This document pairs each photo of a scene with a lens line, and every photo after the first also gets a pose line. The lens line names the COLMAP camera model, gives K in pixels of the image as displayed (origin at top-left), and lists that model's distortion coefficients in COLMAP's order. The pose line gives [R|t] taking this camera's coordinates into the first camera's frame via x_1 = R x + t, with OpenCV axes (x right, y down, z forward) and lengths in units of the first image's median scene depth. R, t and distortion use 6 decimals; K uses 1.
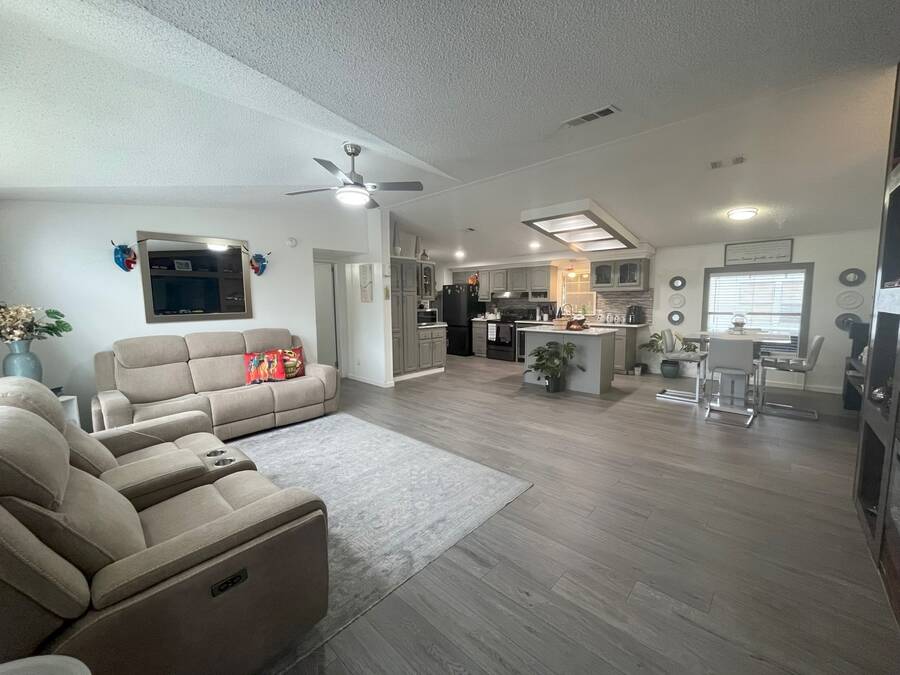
lens RADIAL K [[365.1, 0, 450.0], [0, 365.1, 337.5], [0, 0, 1]] dist [-0.000781, -0.000030]
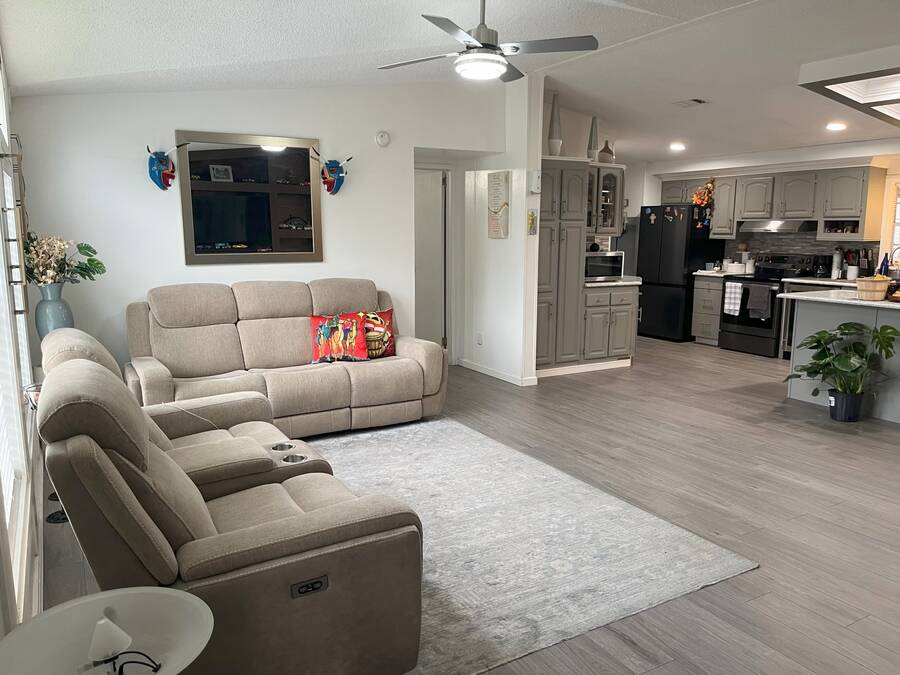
lens RADIAL K [[684.1, 0, 449.1], [0, 684.1, 340.6], [0, 0, 1]] dist [0.067610, -0.094663]
pose [[0.955416, 0.059747, -0.289154, 0.030463], [-0.043064, 0.997038, 0.063723, -0.000657], [0.292105, -0.048430, 0.955159, -0.095884]]
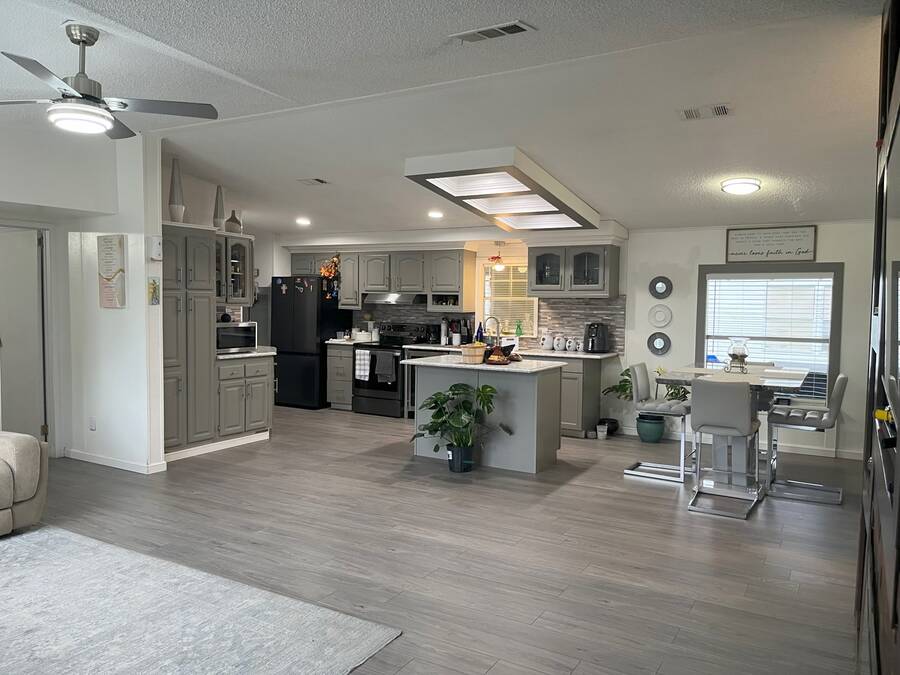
lens RADIAL K [[684.1, 0, 449.1], [0, 684.1, 340.6], [0, 0, 1]] dist [0.067610, -0.094663]
pose [[0.975904, 0.009935, 0.217972, 0.030592], [-0.000205, 0.999004, -0.044616, -0.009829], [-0.218199, 0.043496, 0.974935, -0.067879]]
